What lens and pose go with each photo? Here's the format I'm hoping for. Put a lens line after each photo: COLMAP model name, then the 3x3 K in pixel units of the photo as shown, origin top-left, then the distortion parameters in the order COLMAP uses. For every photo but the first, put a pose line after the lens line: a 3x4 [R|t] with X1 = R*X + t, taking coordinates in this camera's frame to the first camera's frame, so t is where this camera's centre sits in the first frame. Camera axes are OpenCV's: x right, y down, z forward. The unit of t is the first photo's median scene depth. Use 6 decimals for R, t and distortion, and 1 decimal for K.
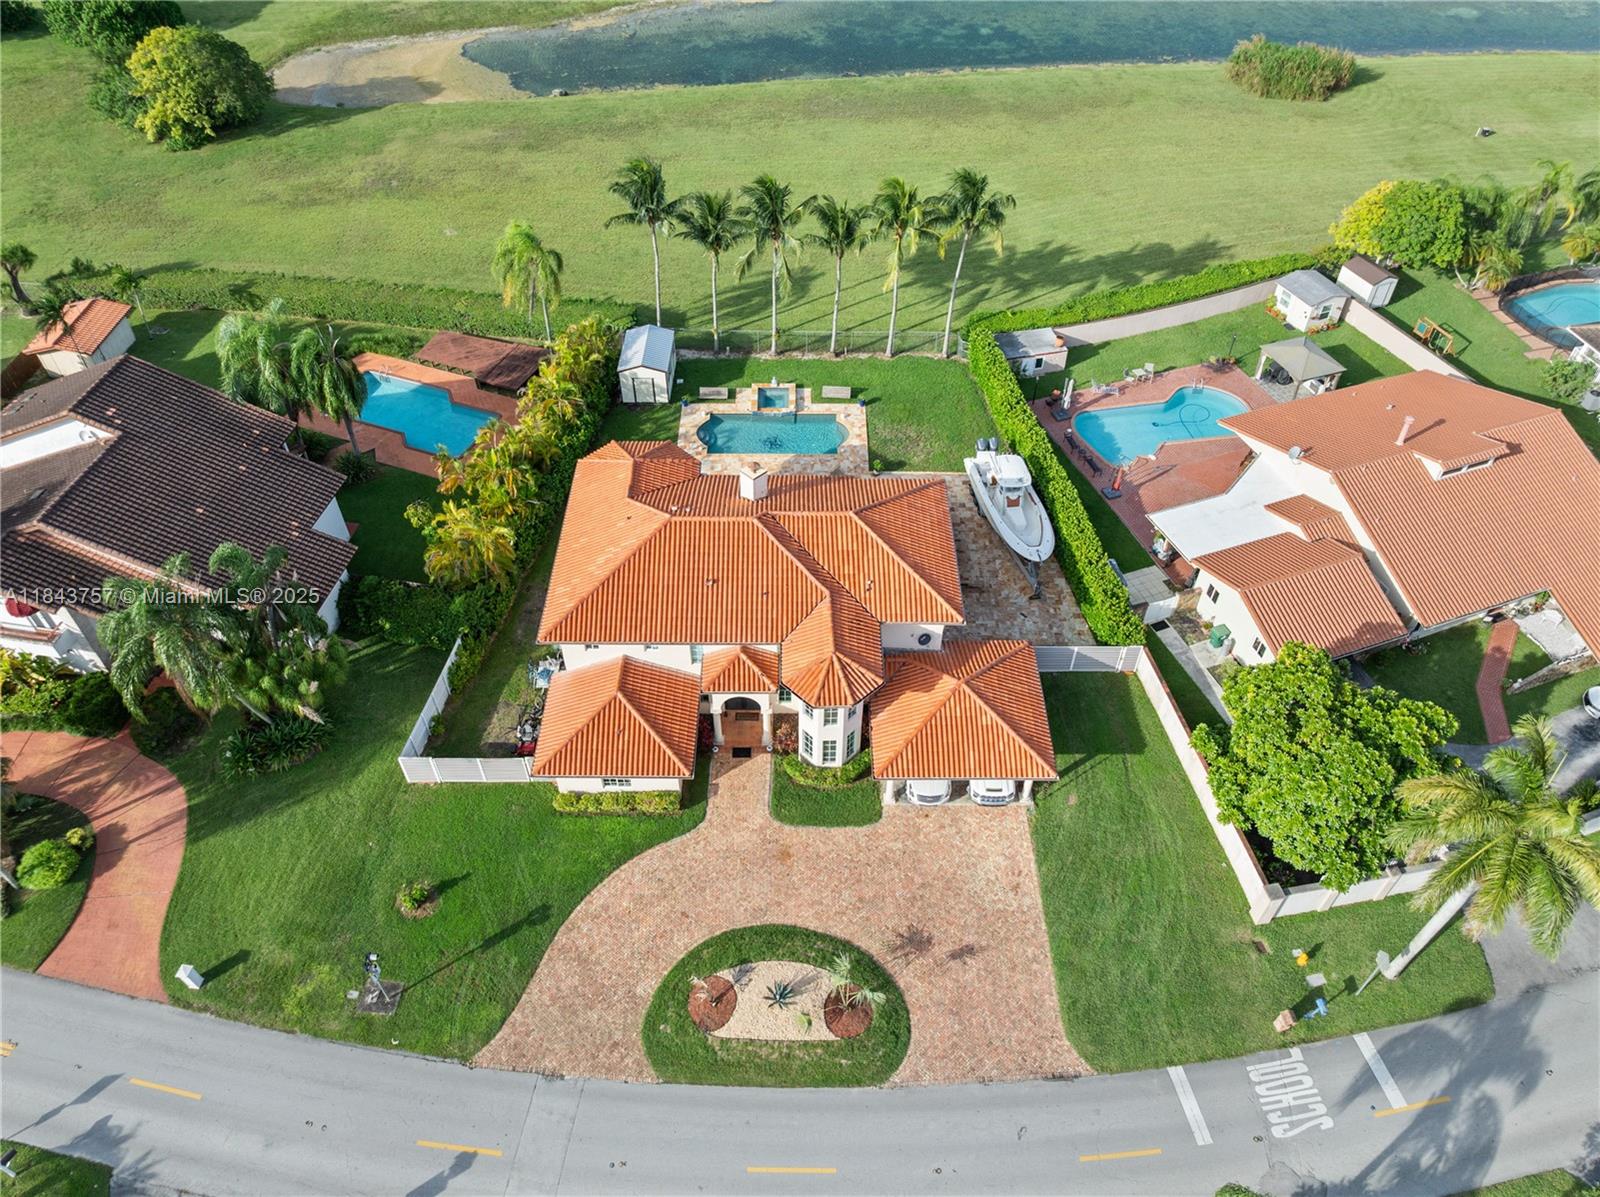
lens RADIAL K [[1128.0, 0, 800.0], [0, 1128.0, 598.5], [0, 0, 1]] dist [-0.036962, 0.002282]
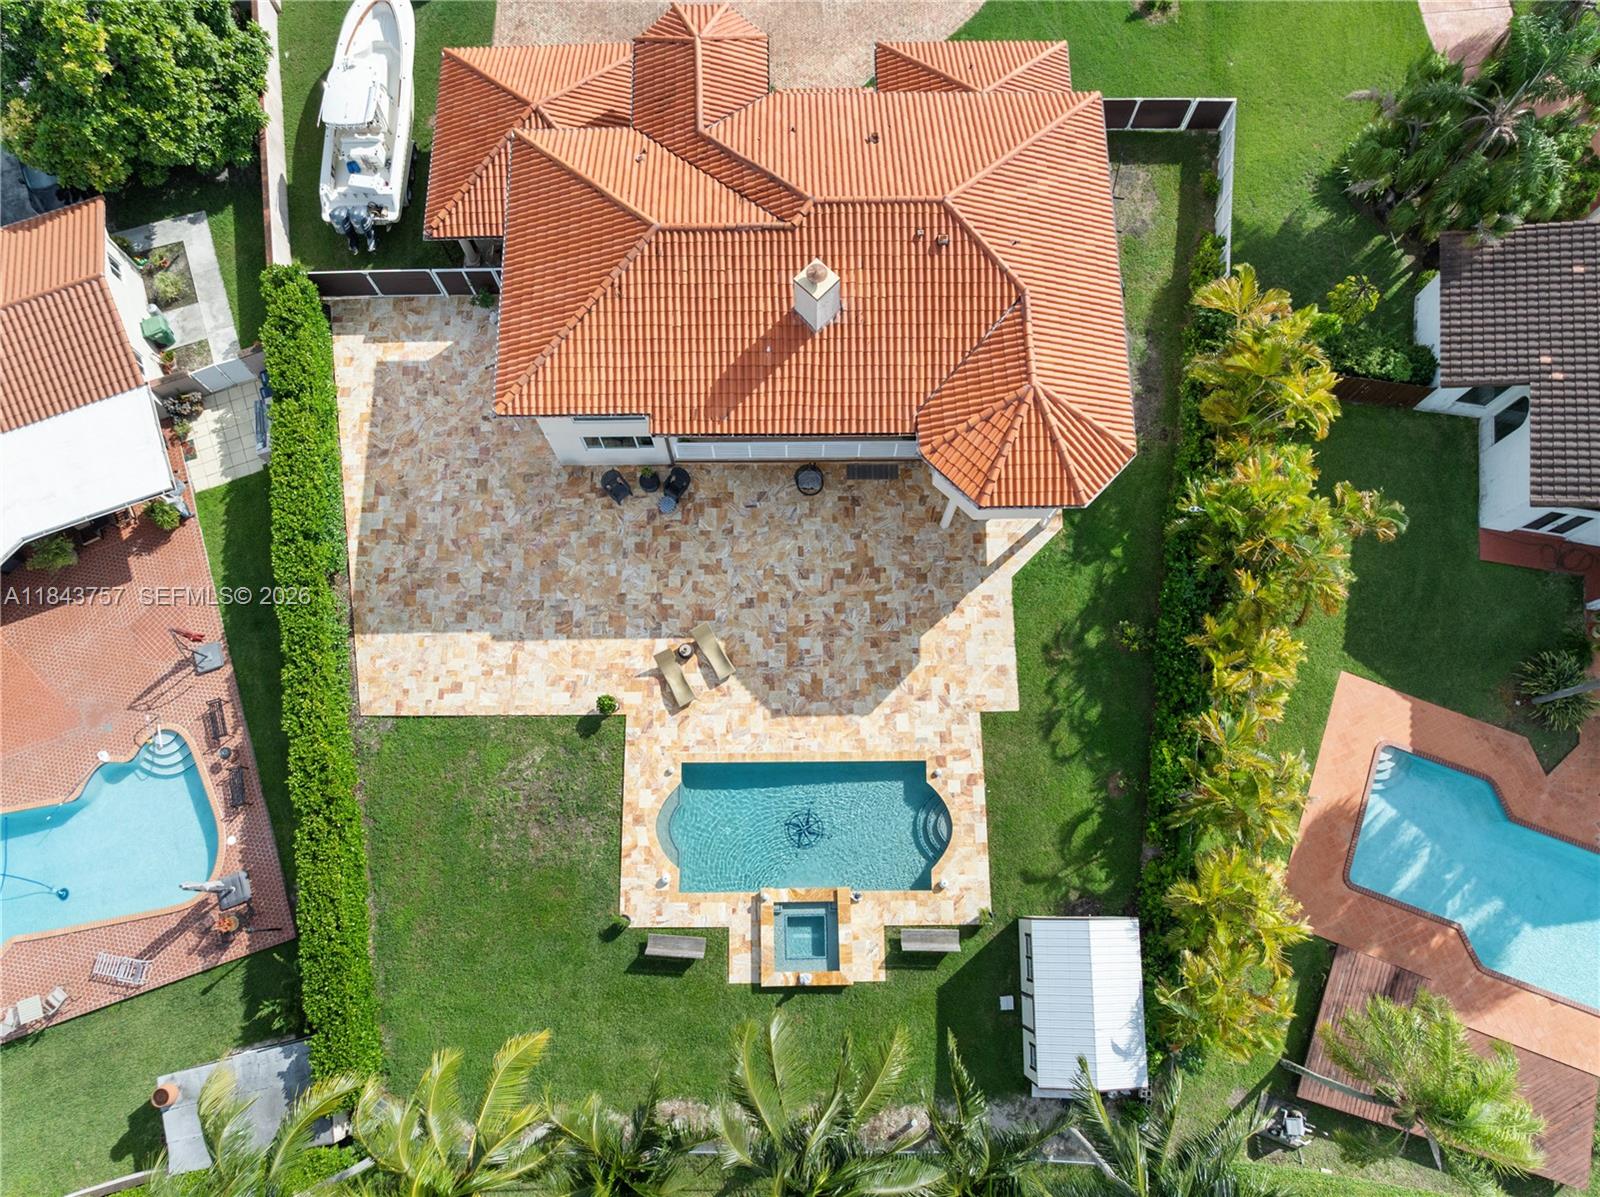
lens RADIAL K [[1124.5, 0, 765.0], [0, 1124.5, 591.5], [0, 0, 1]] dist [-0.038081, 0.007725]
pose [[-0.999940, 0.006368, 0.008891, -0.014491], [0.004457, -0.505068, 0.863068, -0.697621], [0.009987, 0.863056, 0.505009, 0.838198]]
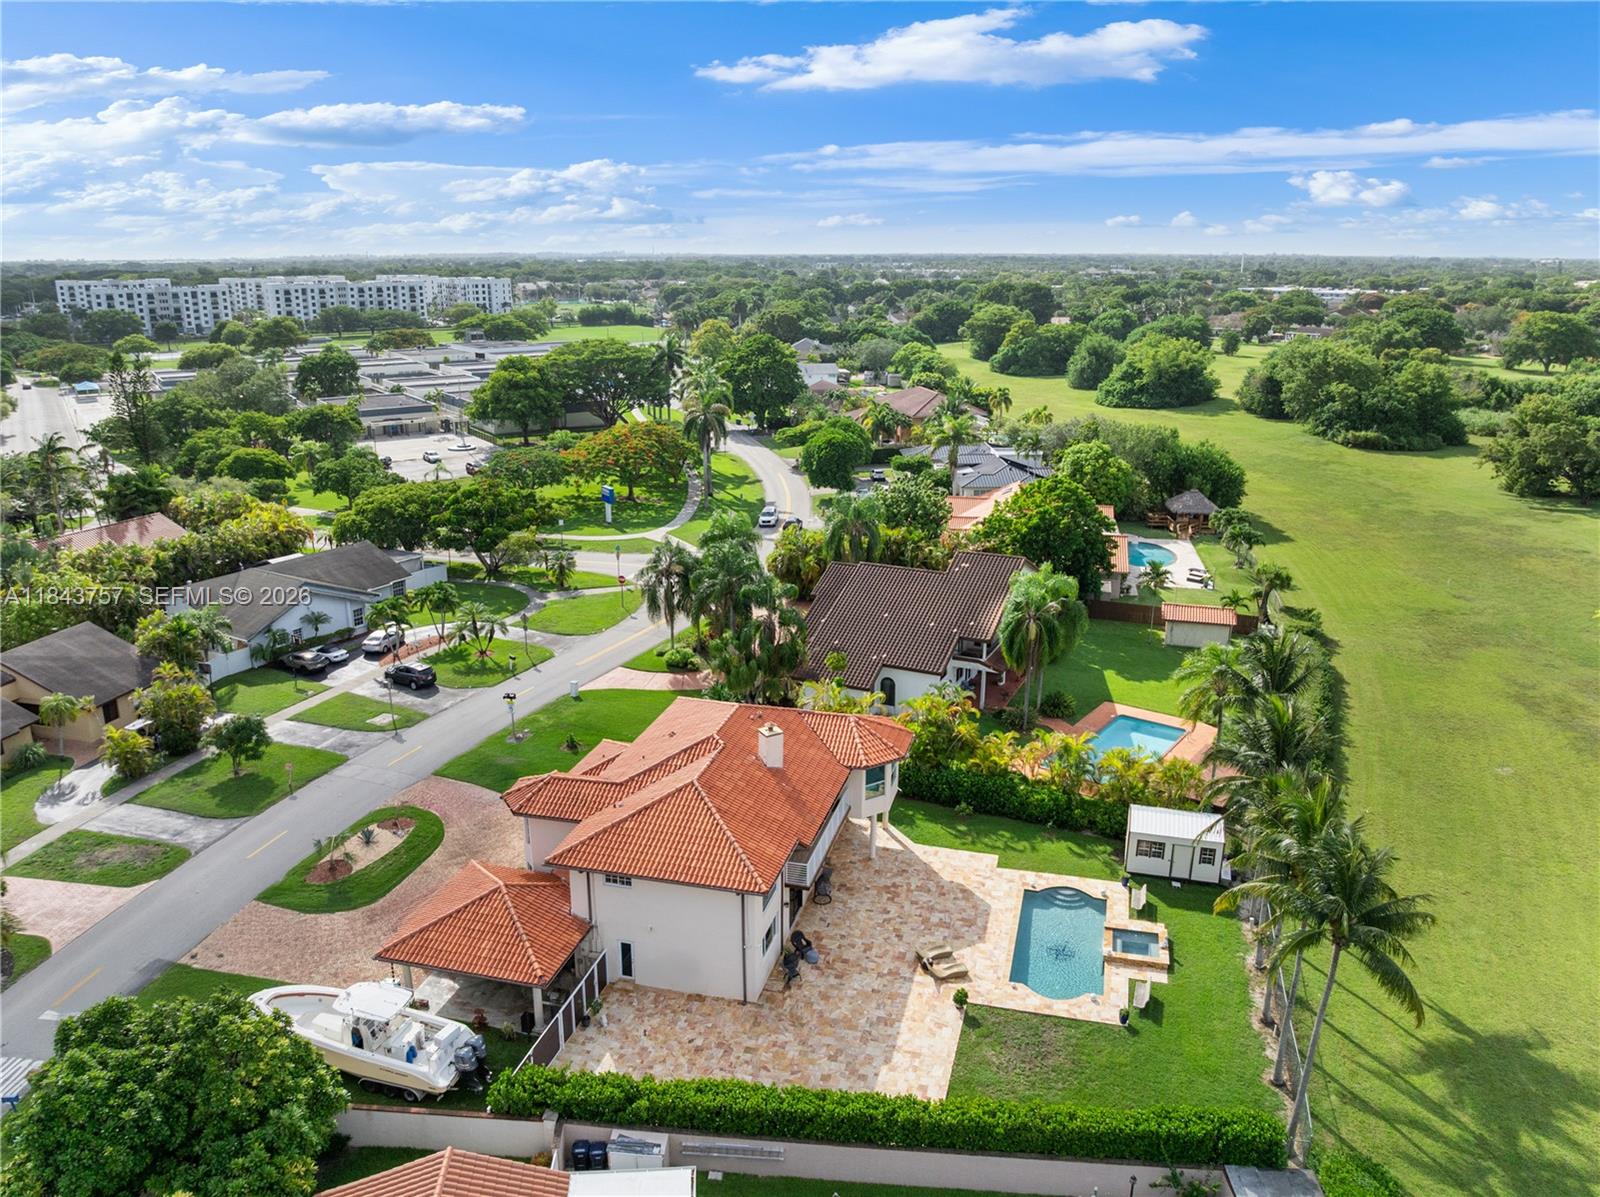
lens RADIAL K [[1124.9, 0, 865.1], [0, 1124.9, 601.5], [0, 0, 1]] dist [-0.040599, 0.001313]
pose [[-0.224630, 0.289859, -0.930335, 0.823672], [-0.700489, 0.615655, 0.360949, -0.602249], [0.677390, 0.732769, 0.064749, 0.904723]]
